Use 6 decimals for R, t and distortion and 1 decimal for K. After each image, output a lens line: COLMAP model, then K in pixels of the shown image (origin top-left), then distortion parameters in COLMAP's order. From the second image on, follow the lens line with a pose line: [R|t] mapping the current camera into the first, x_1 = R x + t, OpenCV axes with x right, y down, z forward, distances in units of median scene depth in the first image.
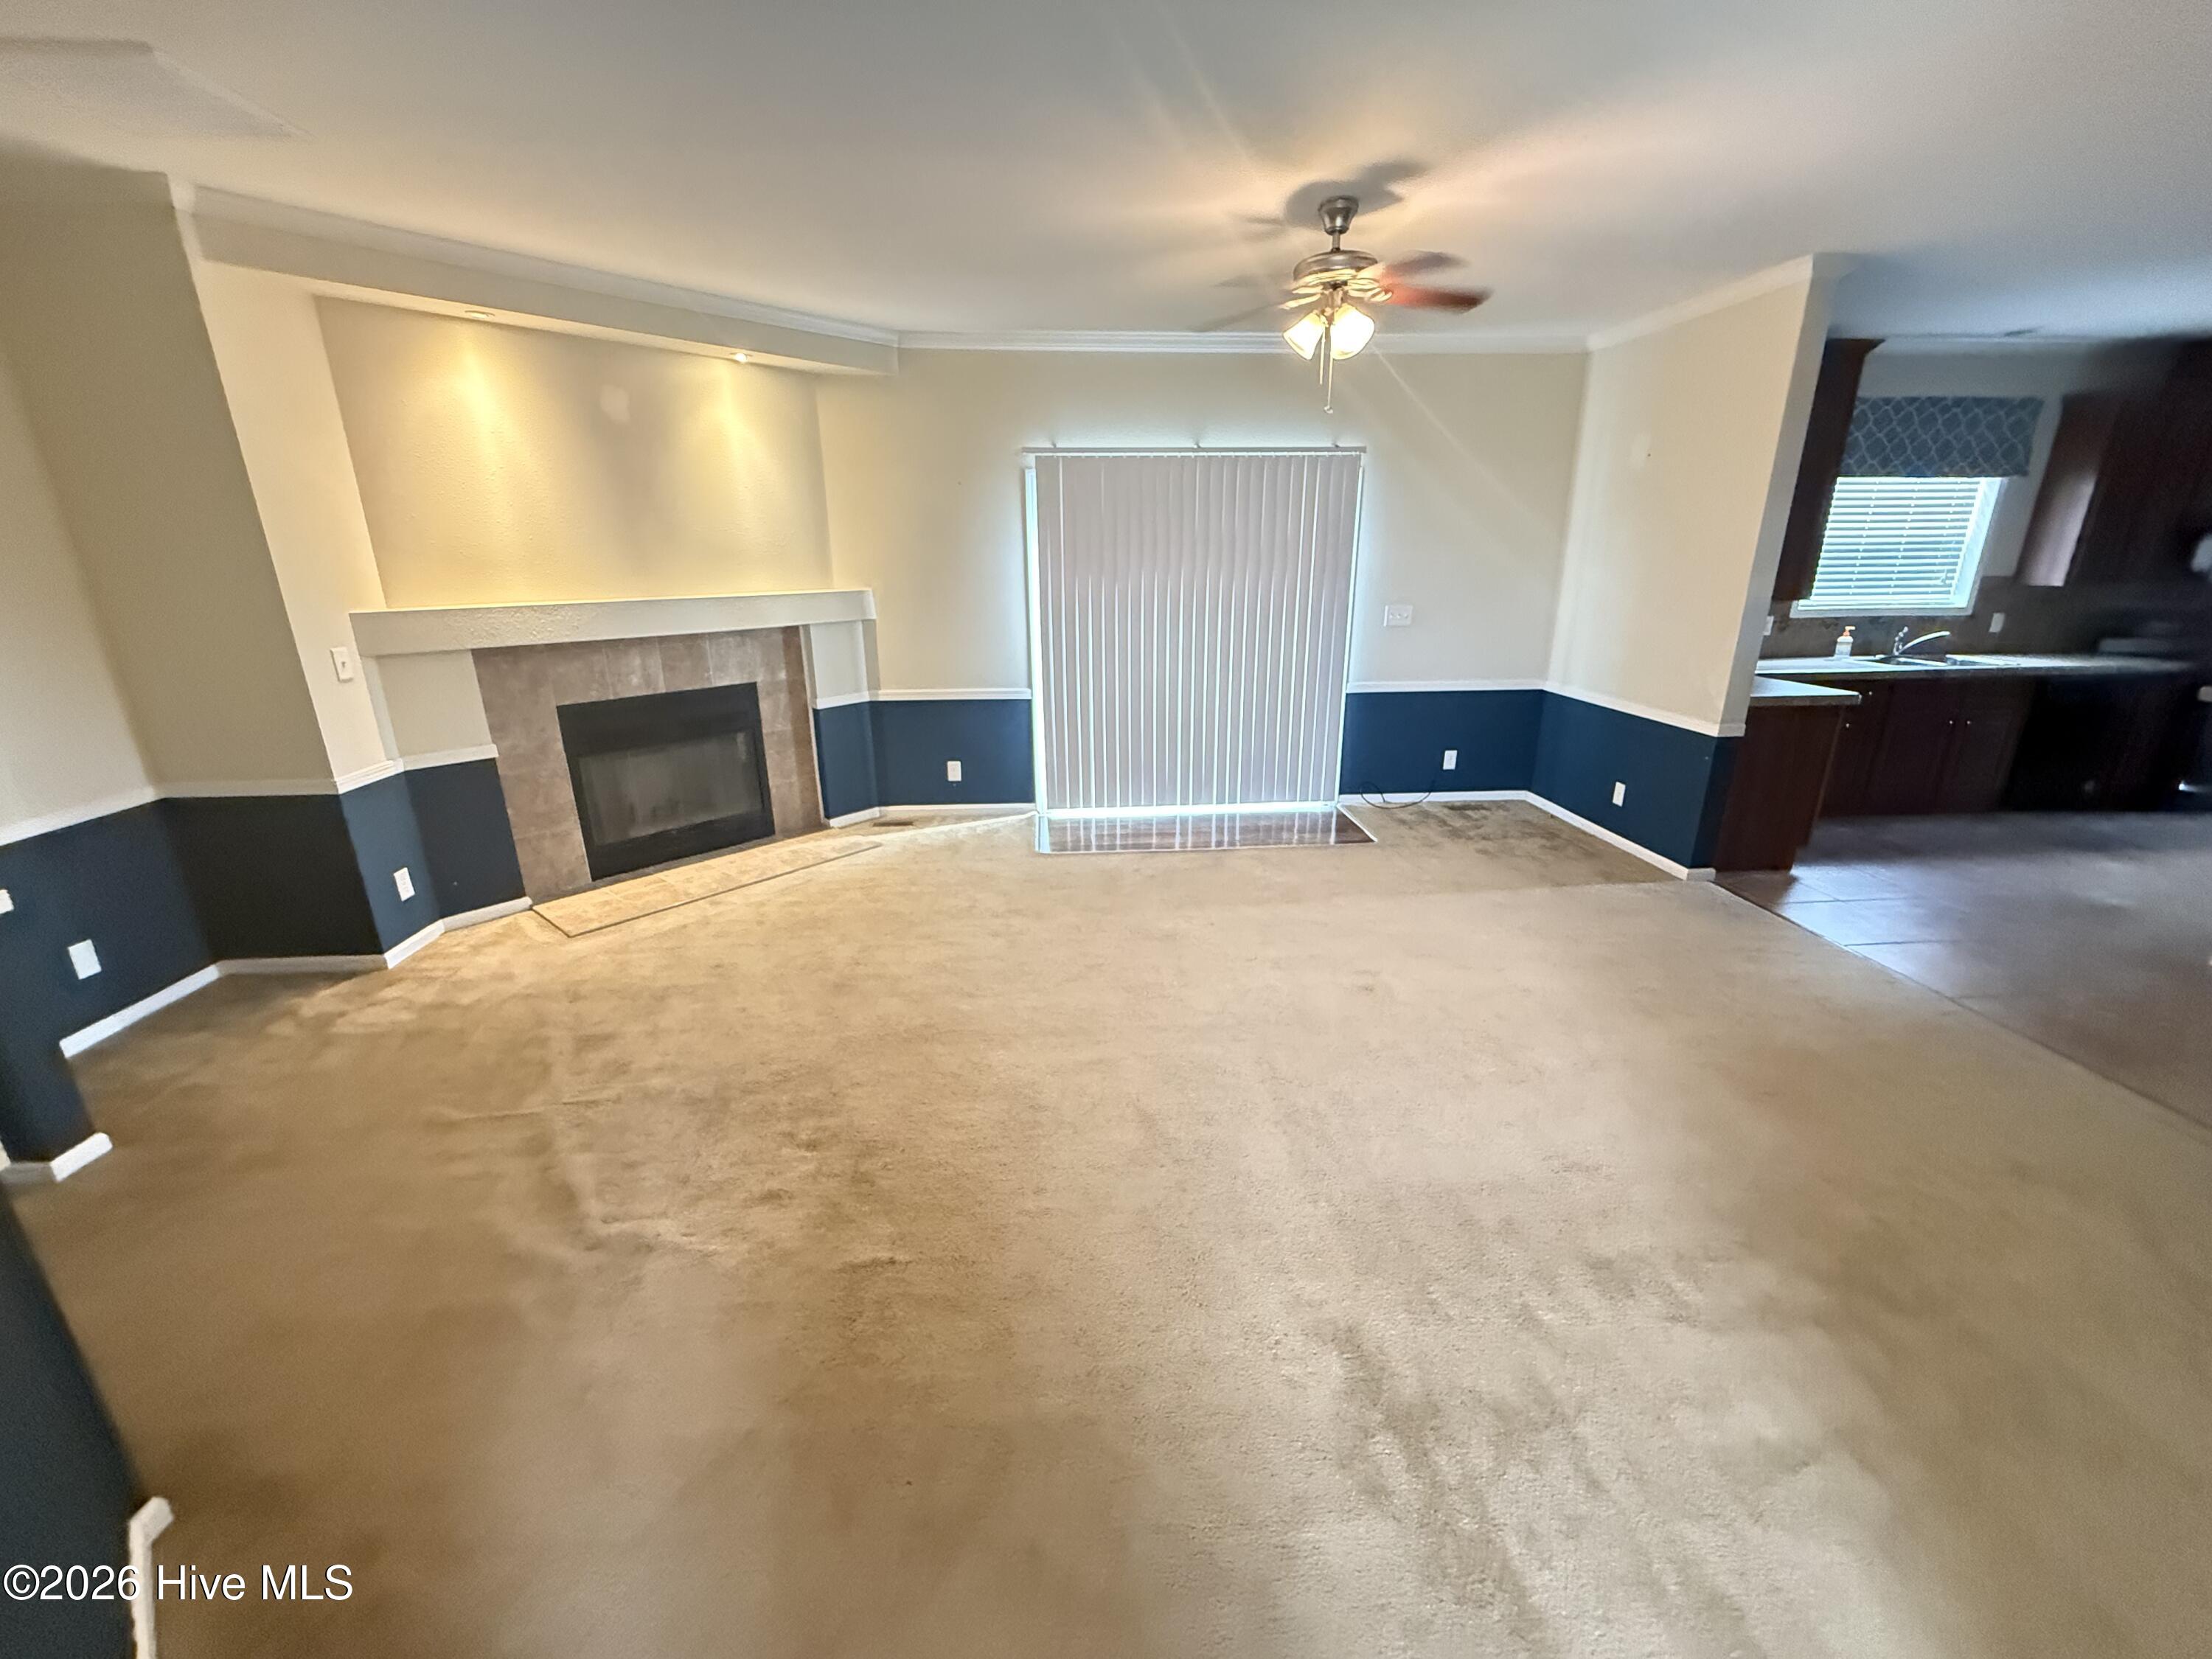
lens RADIAL K [[880.4, 0, 1103.8], [0, 880.4, 832.8], [0, 0, 1]] dist [0.002300, -0.000427]
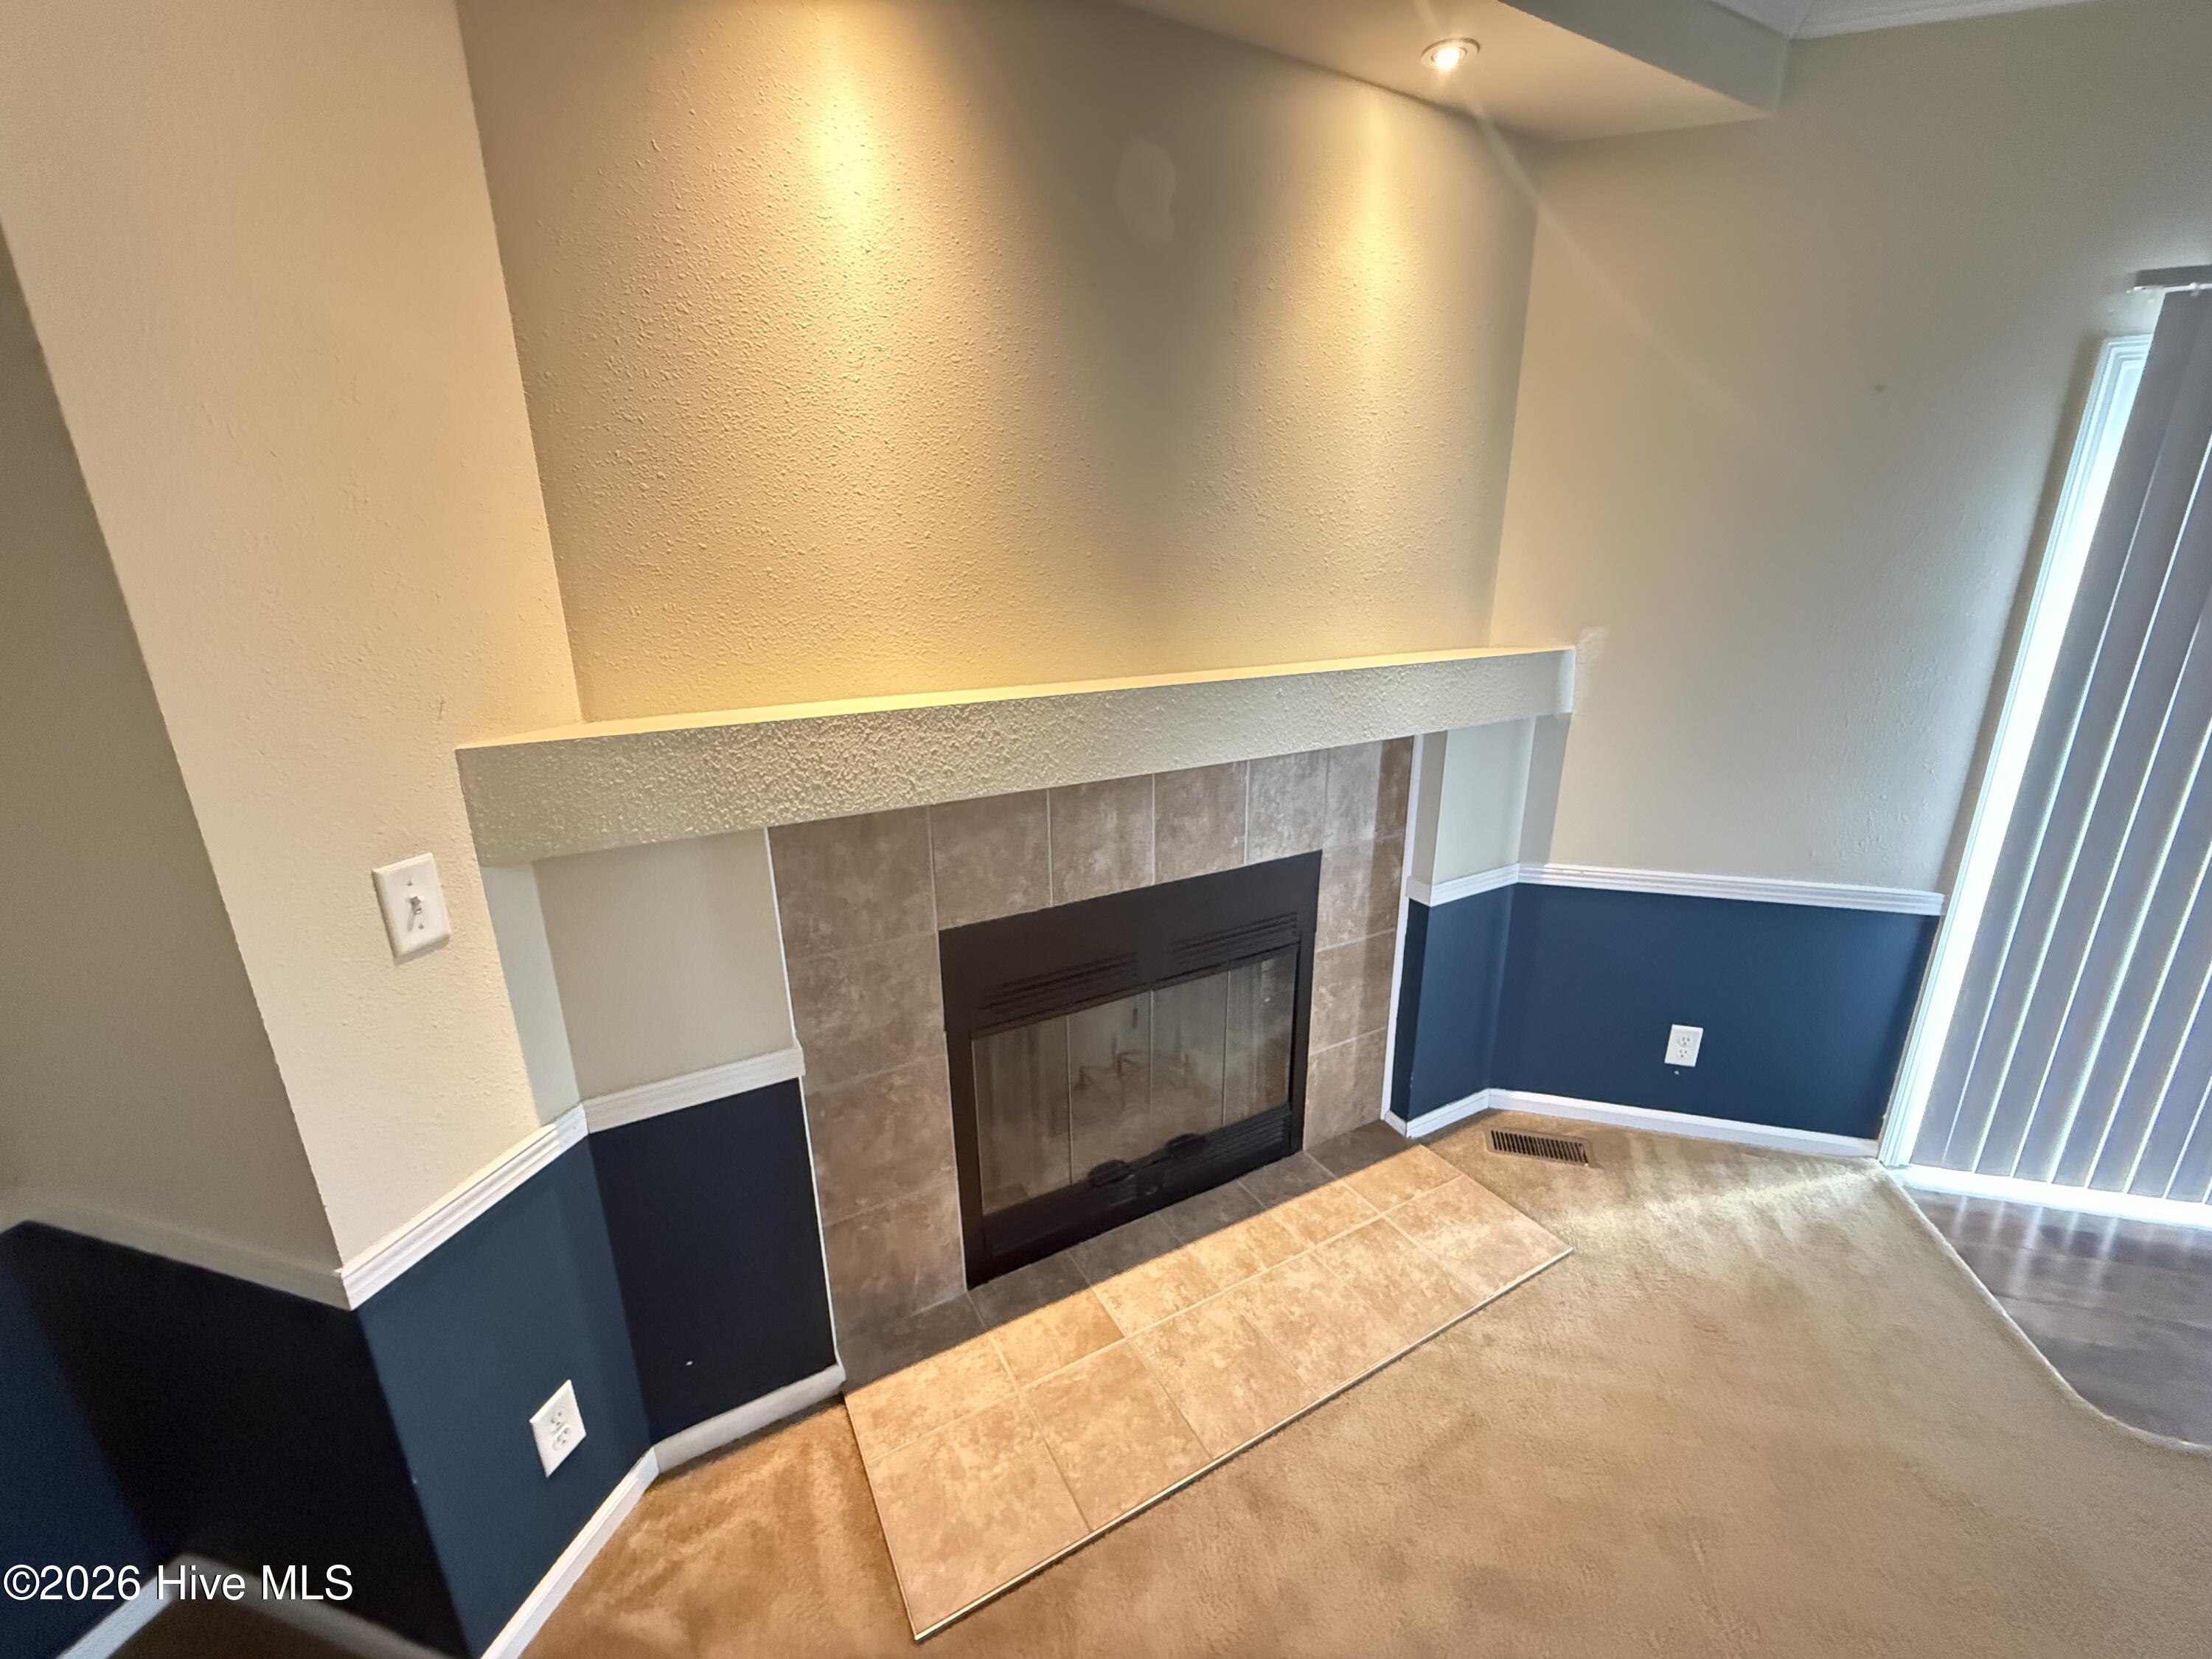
lens RADIAL K [[880.4, 0, 1105.2], [0, 880.4, 829.9], [0, 0, 1]] dist [0.002300, -0.000427]
pose [[0.940890, 0.090425, -0.326420, -0.358778], [-0.096044, 0.995376, -0.001103, -0.173955], [0.324811, 0.032389, 0.945224, 0.542632]]
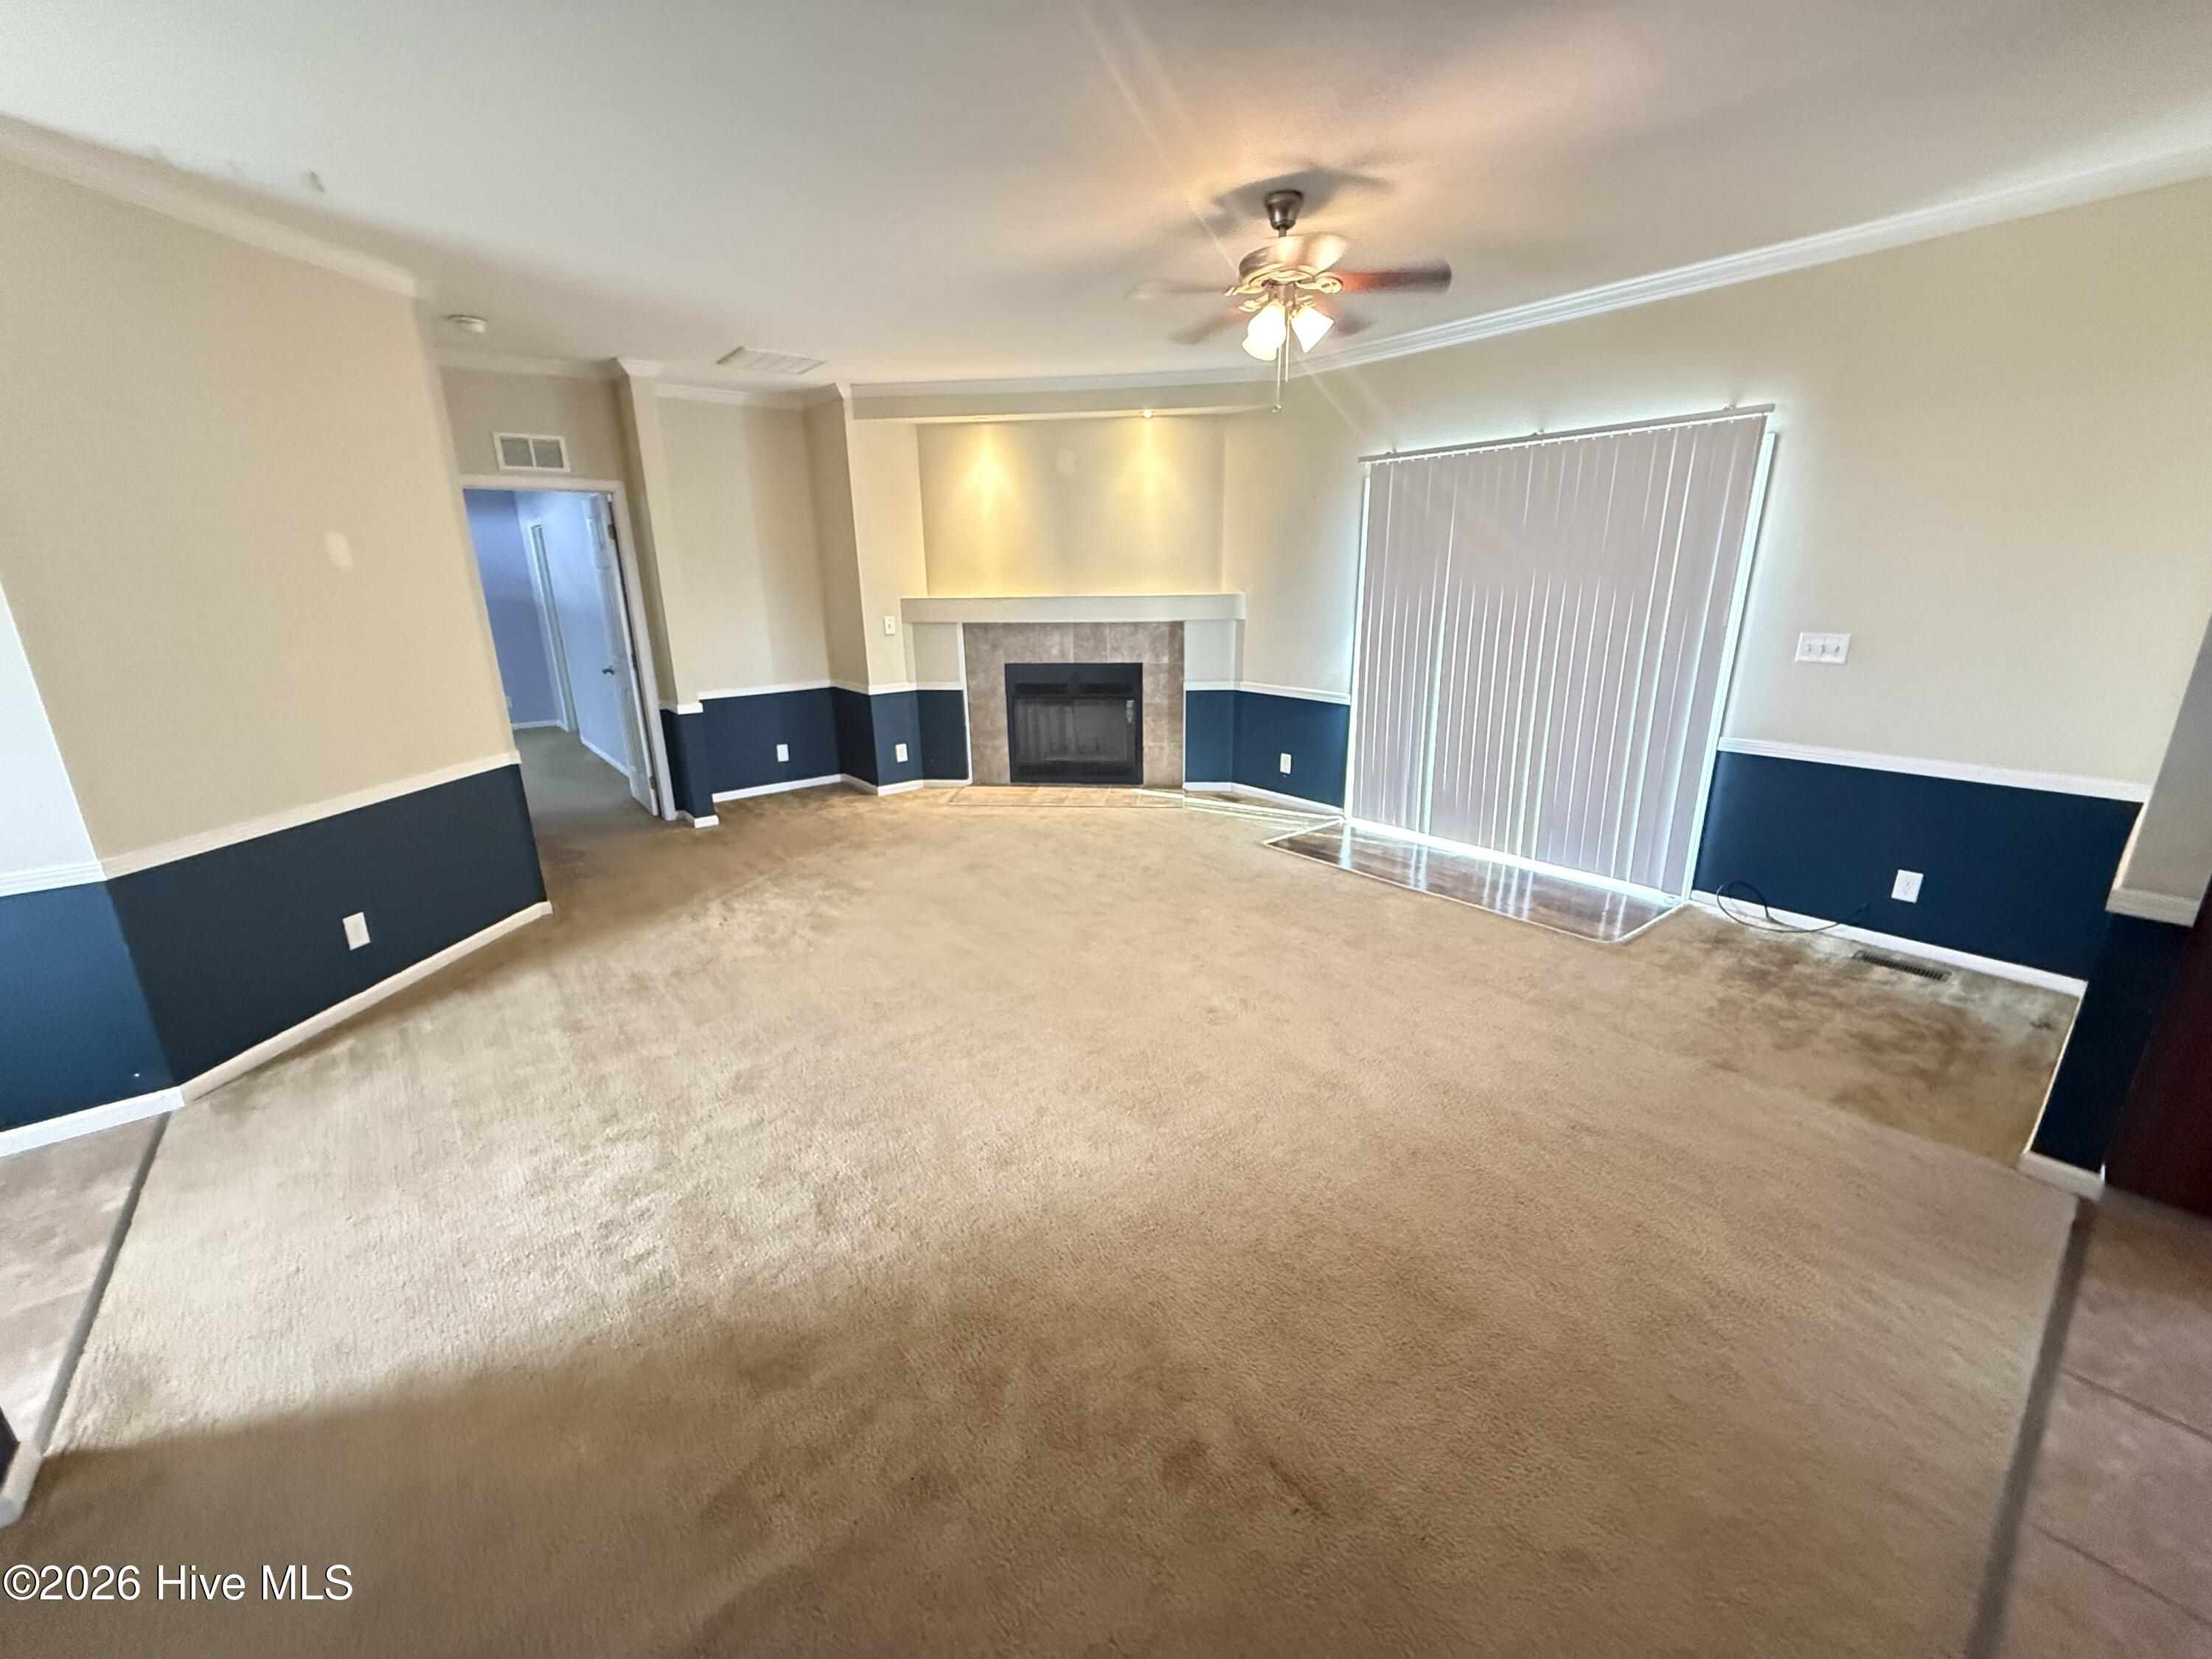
lens RADIAL K [[880.4, 0, 1103.1], [0, 880.4, 833.2], [0, 0, 1]] dist [0.002300, -0.000427]
pose [[0.568934, 0.232367, -0.788873, 0.659127], [-0.243061, 0.963909, 0.108629, -0.058043], [0.785643, 0.129941, 0.604880, 0.212319]]
